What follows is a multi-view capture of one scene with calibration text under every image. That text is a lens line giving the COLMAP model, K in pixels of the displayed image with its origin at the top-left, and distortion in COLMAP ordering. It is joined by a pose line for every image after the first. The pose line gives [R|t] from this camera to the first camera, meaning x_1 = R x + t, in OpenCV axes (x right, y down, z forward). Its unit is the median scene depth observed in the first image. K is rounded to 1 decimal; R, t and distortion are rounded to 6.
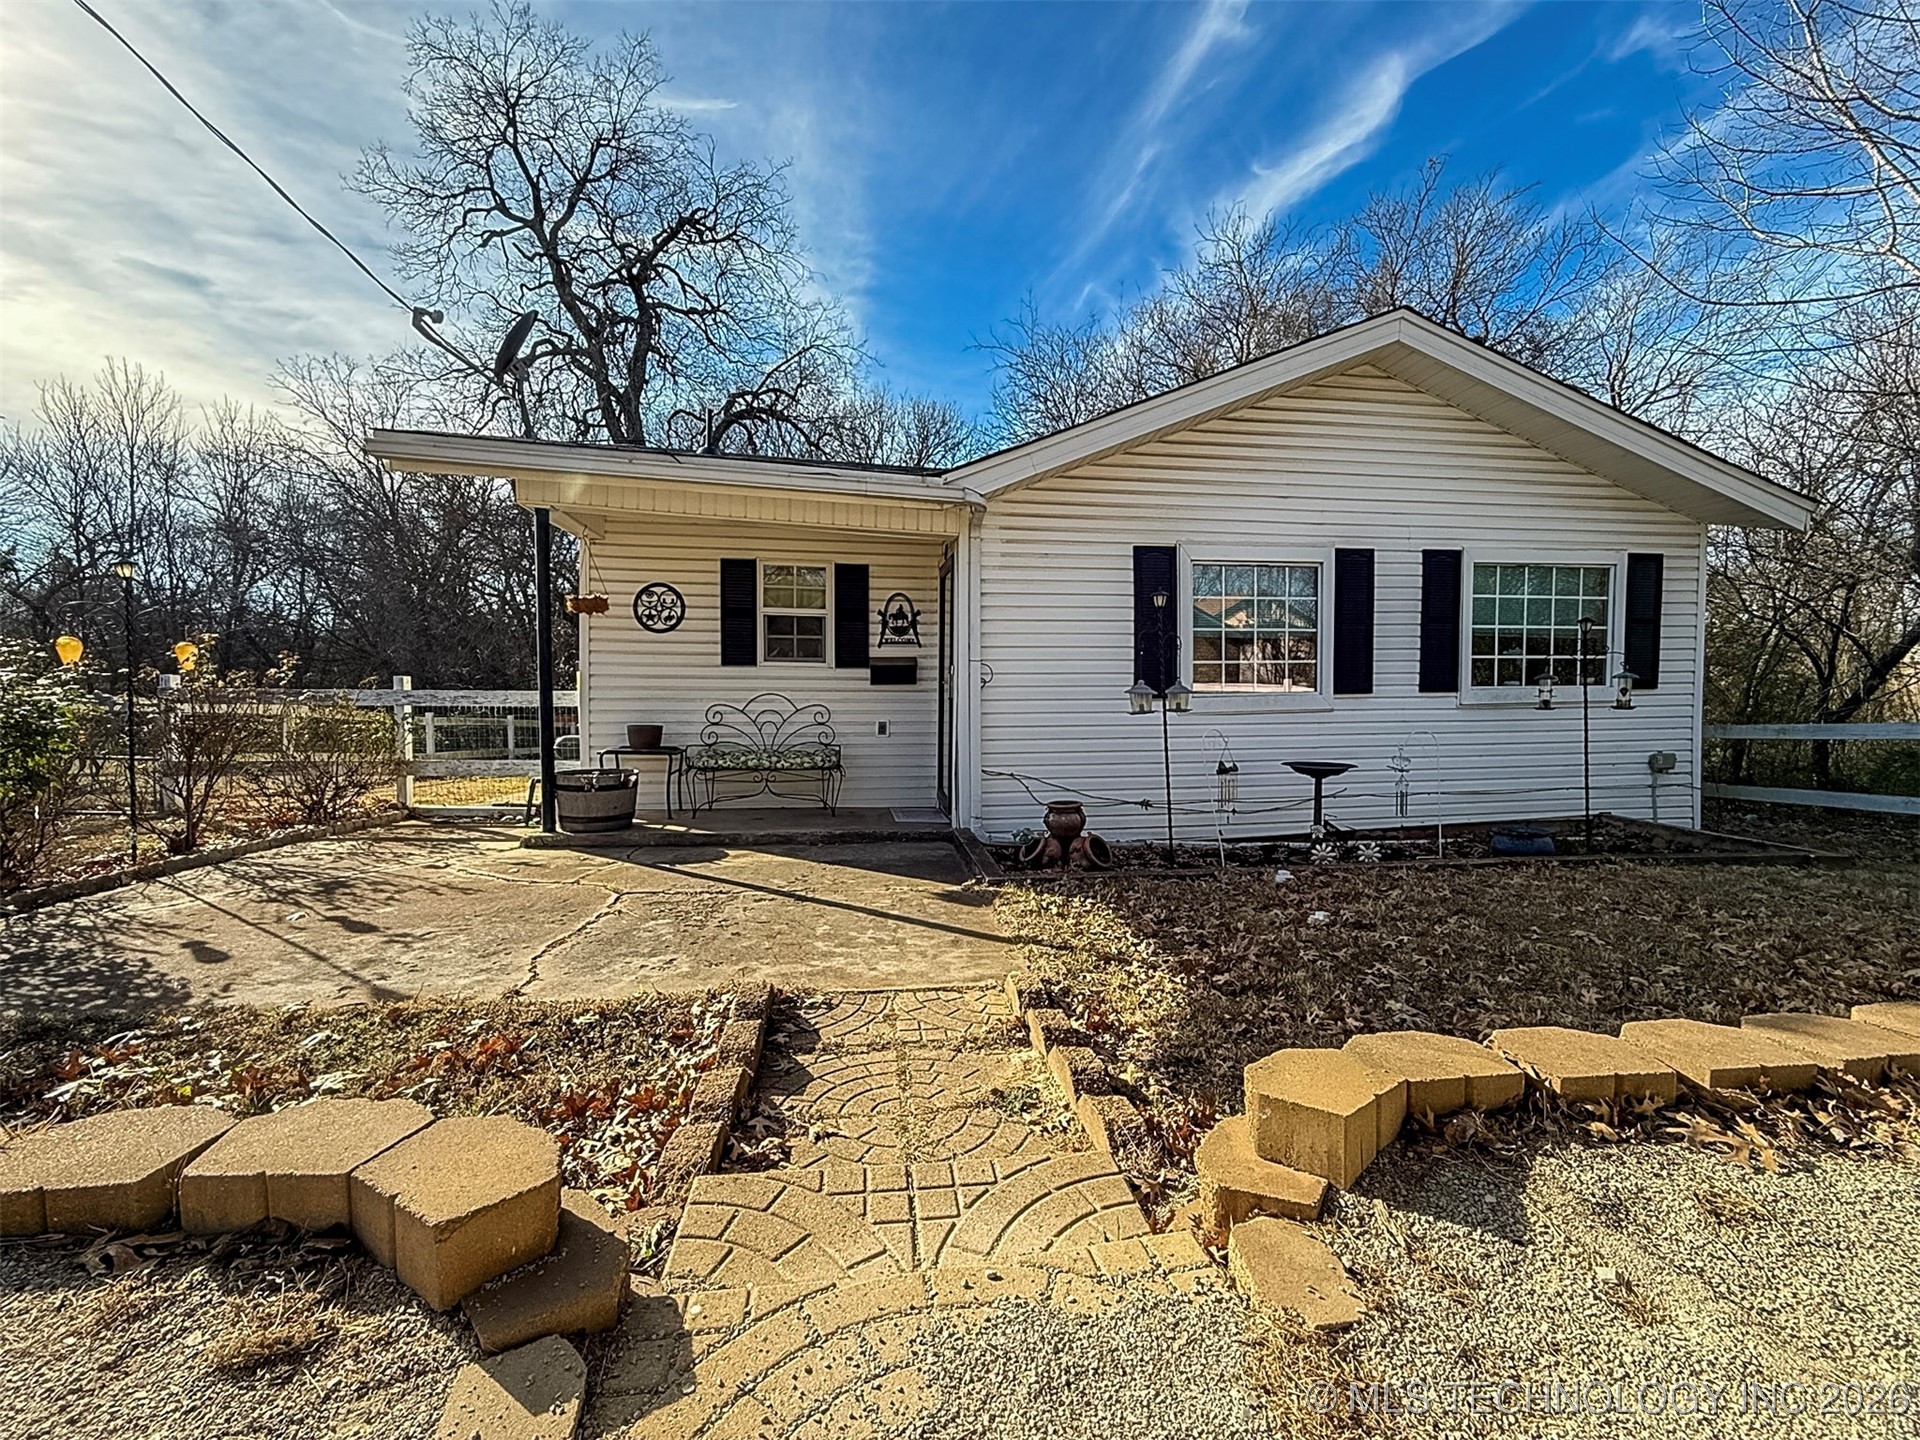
lens RADIAL K [[767.2, 0, 953.2], [0, 767.2, 722.9], [0, 0, 1]] dist [0.001132, -0.000281]
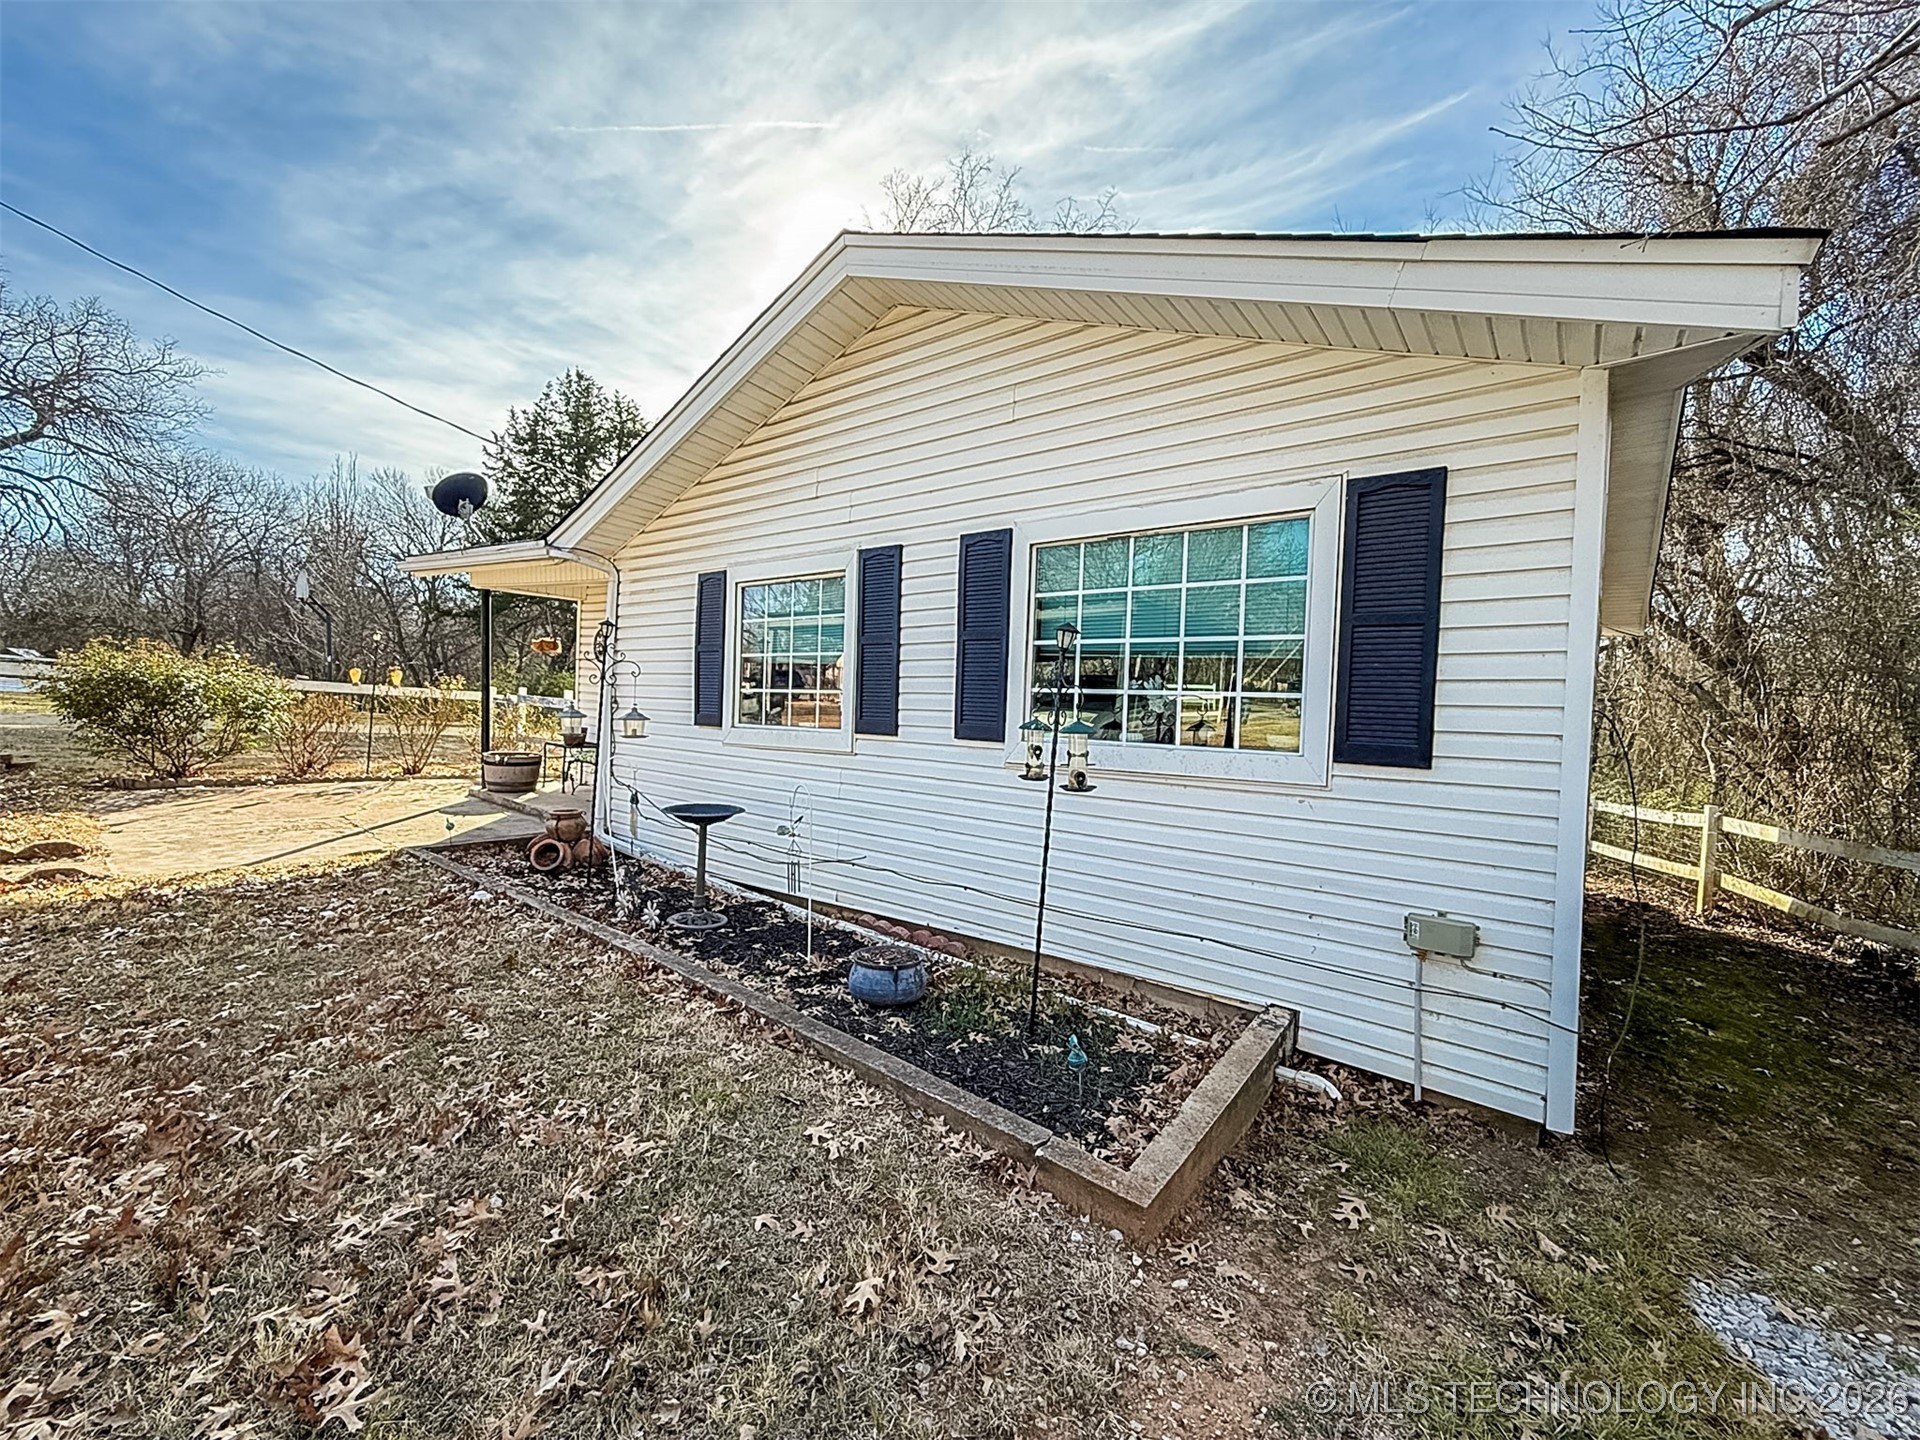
lens RADIAL K [[767.2, 0, 932.2], [0, 767.2, 716.9], [0, 0, 1]] dist [0.001132, -0.000281]
pose [[0.671026, 0.048376, -0.739854, 1.110953], [-0.059161, 0.998181, 0.011610, -0.066424], [0.739070, 0.035980, 0.672667, 0.510317]]
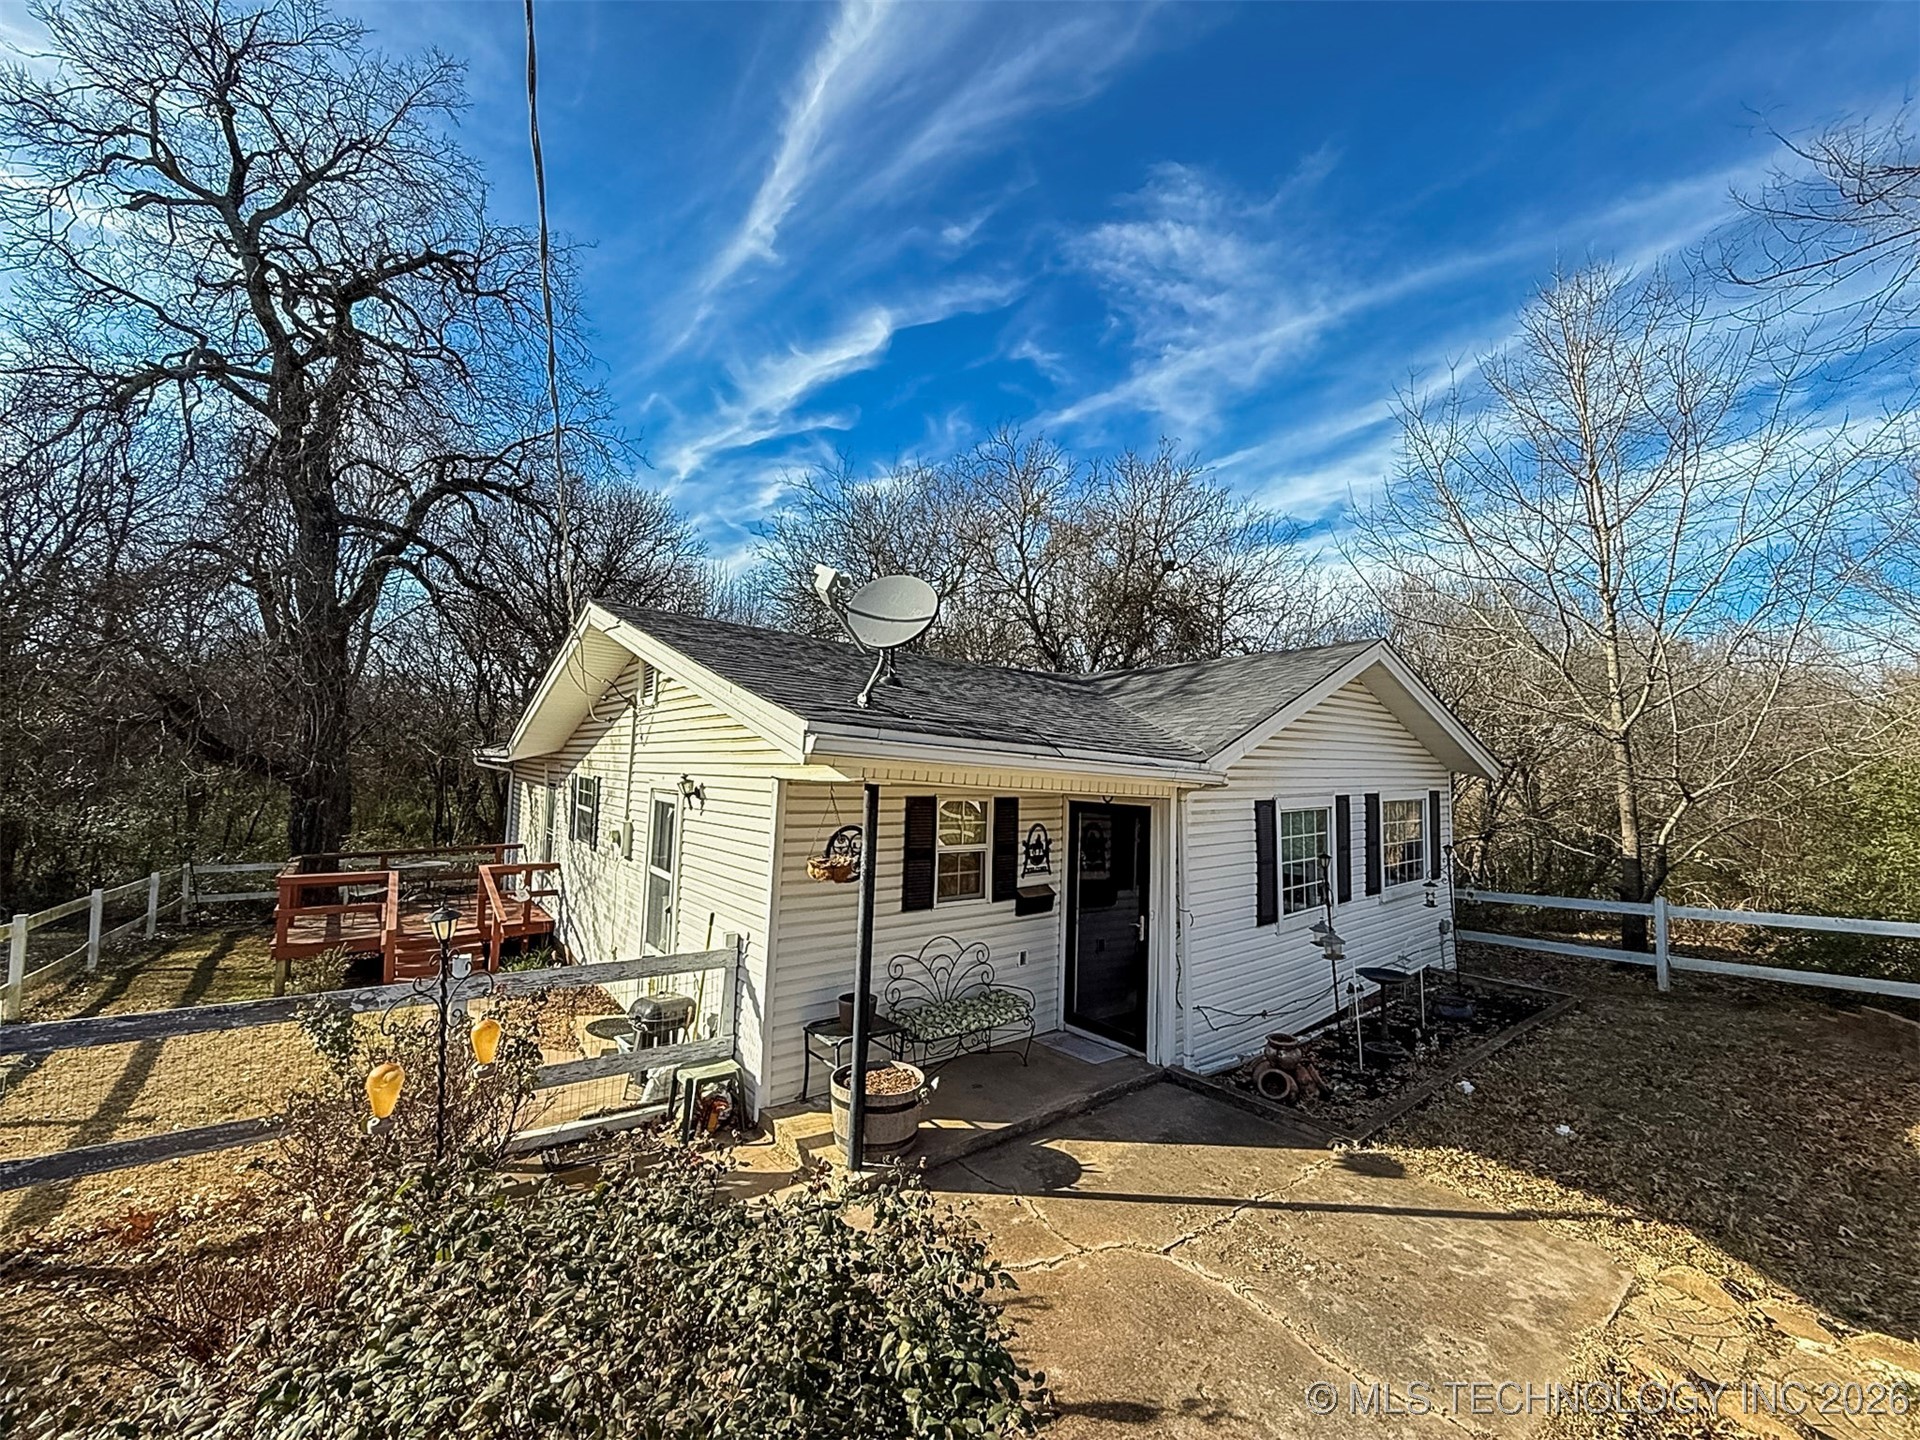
lens RADIAL K [[767.2, 0, 953.9], [0, 767.2, 719.5], [0, 0, 1]] dist [0.001132, -0.000281]
pose [[0.860205, 0.049674, 0.507524, -0.752046], [0.002817, 0.994766, -0.102137, -0.217863], [-0.509941, 0.089289, 0.855563, 0.166313]]
